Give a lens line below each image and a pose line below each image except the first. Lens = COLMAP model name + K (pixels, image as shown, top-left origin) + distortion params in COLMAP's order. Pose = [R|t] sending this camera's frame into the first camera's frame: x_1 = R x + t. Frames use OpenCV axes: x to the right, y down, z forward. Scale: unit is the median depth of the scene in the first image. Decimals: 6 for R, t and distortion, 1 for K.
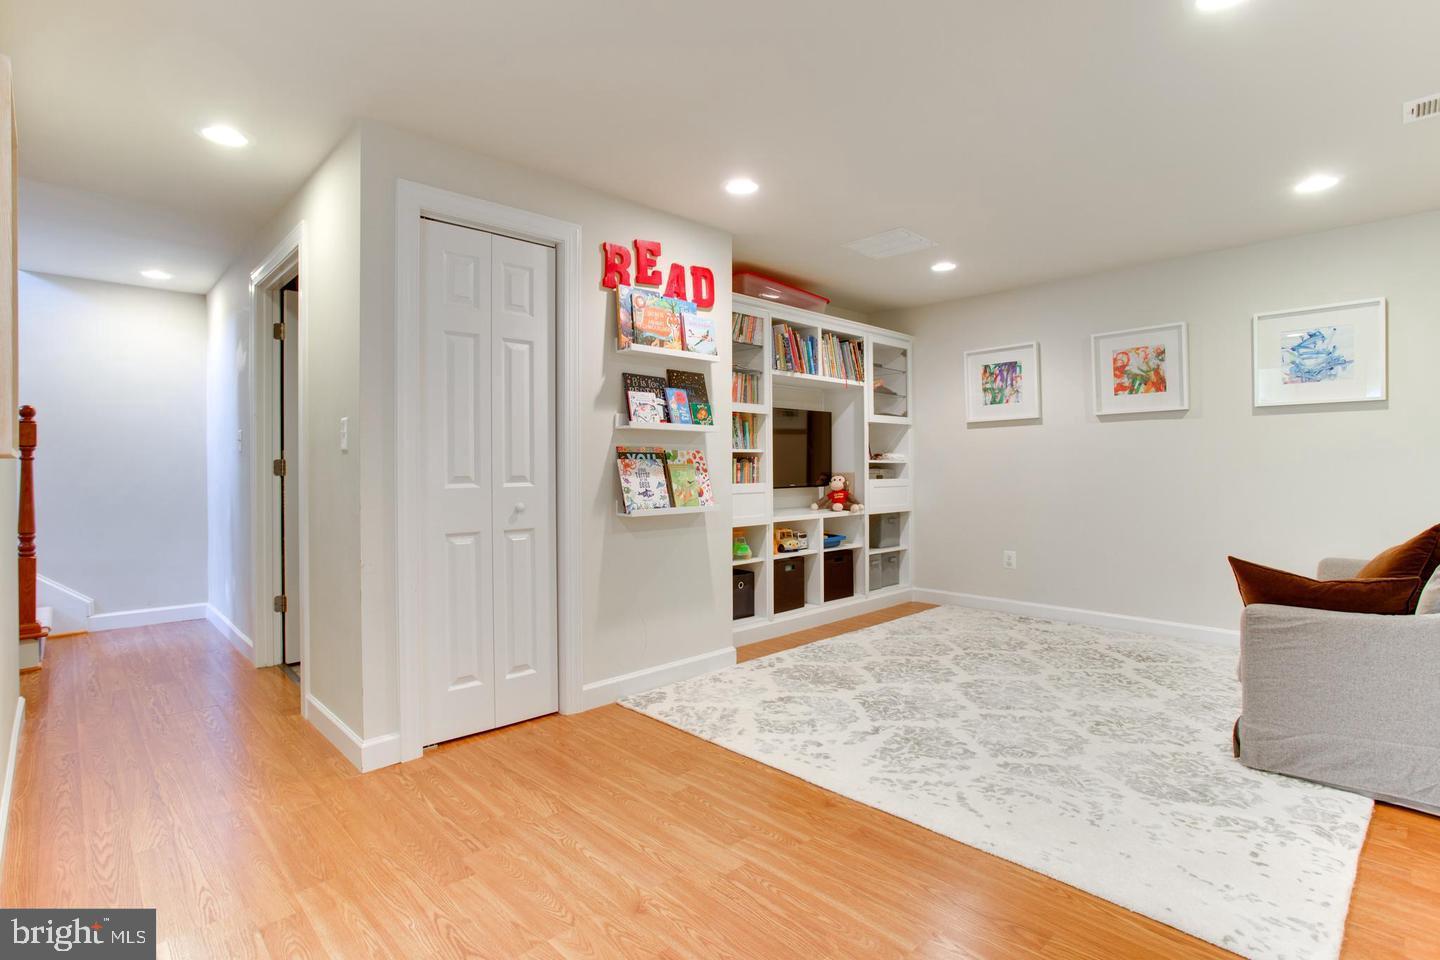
lens RADIAL K [[703.2, 0, 715.0], [0, 703.2, 465.6], [0, 0, 1]] dist [-0.037965, 0.018625]
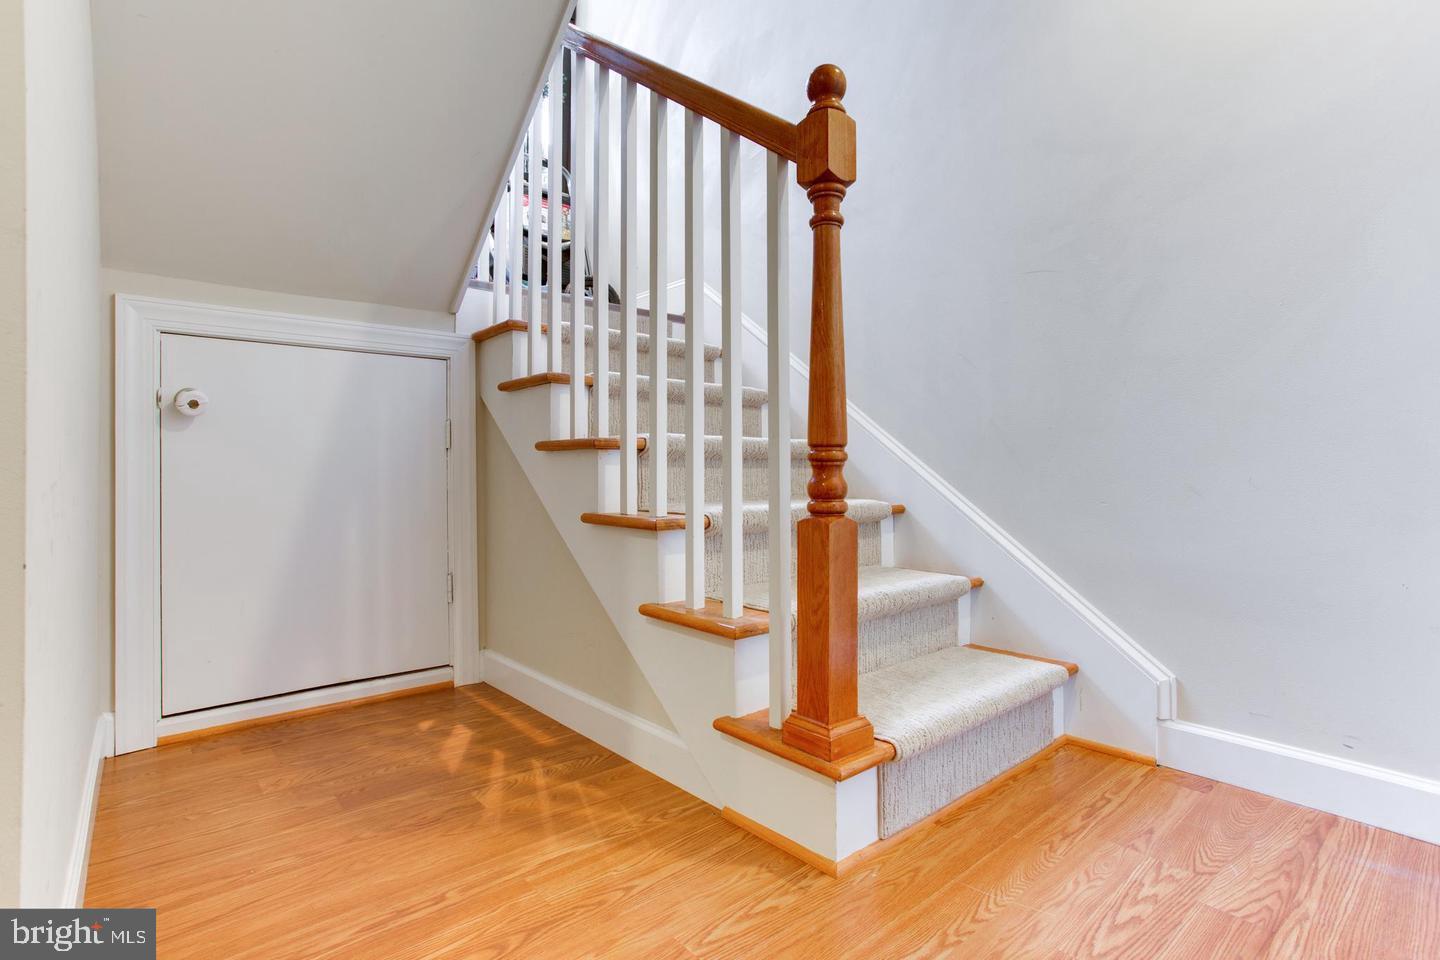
lens RADIAL K [[703.2, 0, 720.6], [0, 703.2, 474.0], [0, 0, 1]] dist [-0.037965, 0.018625]
pose [[-0.052406, -0.003385, -0.998620, -0.414659], [-0.001918, 0.999993, -0.003289, 0.071422], [0.998624, 0.001743, -0.052412, 0.611673]]
